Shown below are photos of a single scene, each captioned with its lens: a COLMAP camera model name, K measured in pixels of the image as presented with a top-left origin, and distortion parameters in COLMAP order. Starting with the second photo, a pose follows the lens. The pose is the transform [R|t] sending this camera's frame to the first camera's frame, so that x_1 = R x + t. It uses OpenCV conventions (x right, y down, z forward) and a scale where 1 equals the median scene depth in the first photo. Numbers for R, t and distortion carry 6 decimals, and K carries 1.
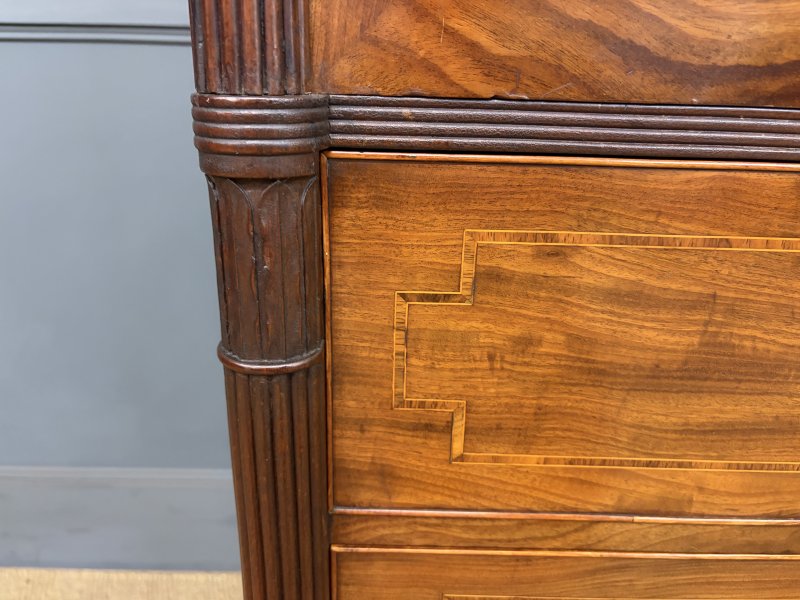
lens RADIAL K [[605.5, 0, 401.5], [0, 605.5, 297.2], [0, 0, 1]] dist [0.066049, -0.070598]
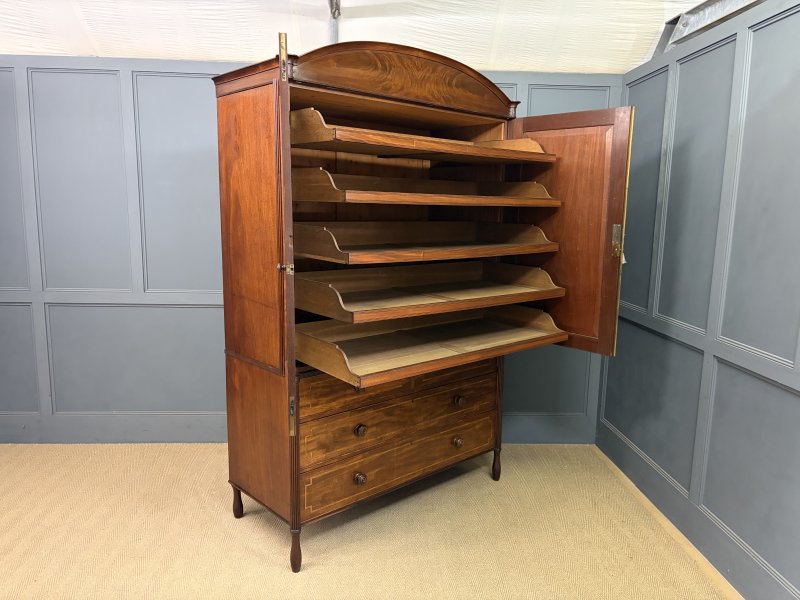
lens RADIAL K [[605.5, 0, 397.4], [0, 605.5, 300.5], [0, 0, 1]] dist [0.066049, -0.070598]
pose [[0.747837, -0.117344, 0.653430, -5.279739], [0.230785, 0.968820, -0.090145, -0.206527], [-0.622478, 0.218215, 0.751600, -7.858890]]
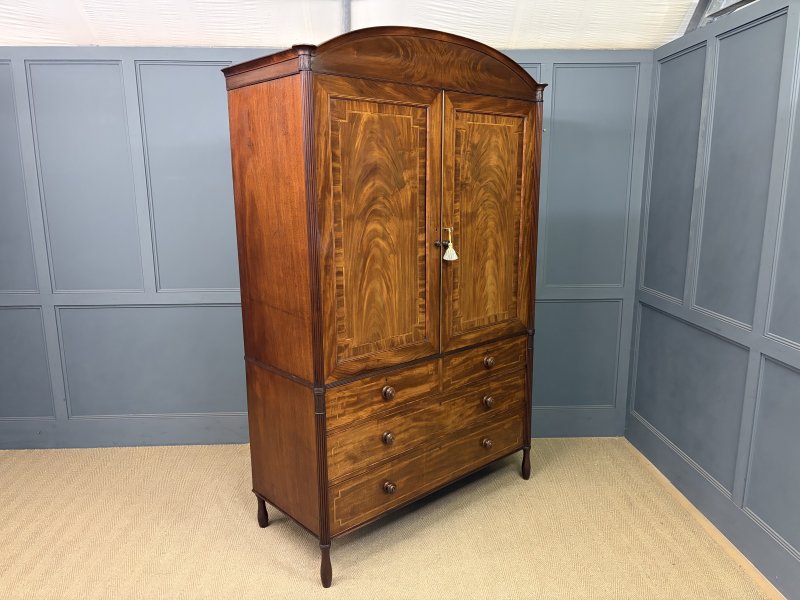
lens RADIAL K [[605.5, 0, 398.1], [0, 605.5, 301.2], [0, 0, 1]] dist [0.066049, -0.070598]
pose [[0.750689, -0.161475, 0.640619, -5.114658], [0.252146, 0.966296, -0.051903, -0.789473], [-0.610646, 0.200492, 0.766103, -7.315052]]
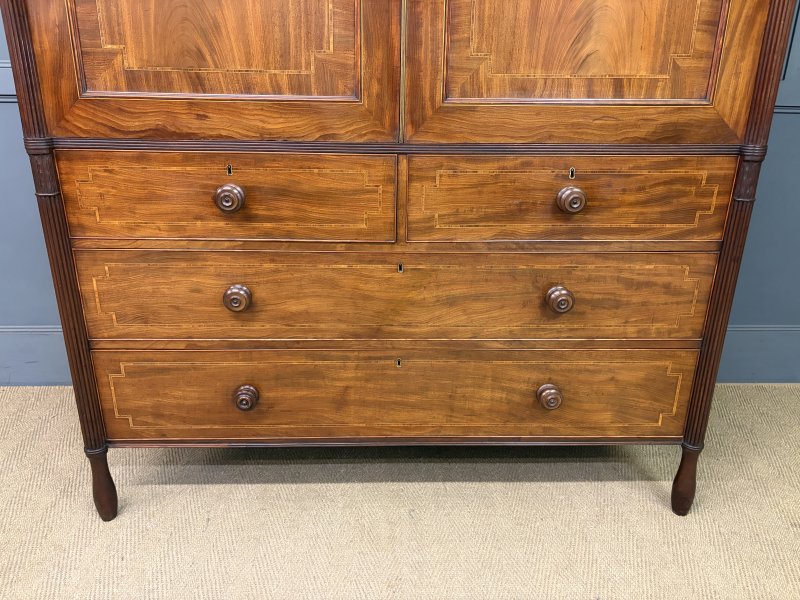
lens RADIAL K [[605.5, 0, 398.1], [0, 605.5, 300.8], [0, 0, 1]] dist [0.066049, -0.070598]
pose [[0.999721, -0.021932, 0.008777, 2.395110], [0.021940, 0.999759, -0.000851, 0.972253], [-0.008756, 0.001043, 0.999961, -3.680019]]
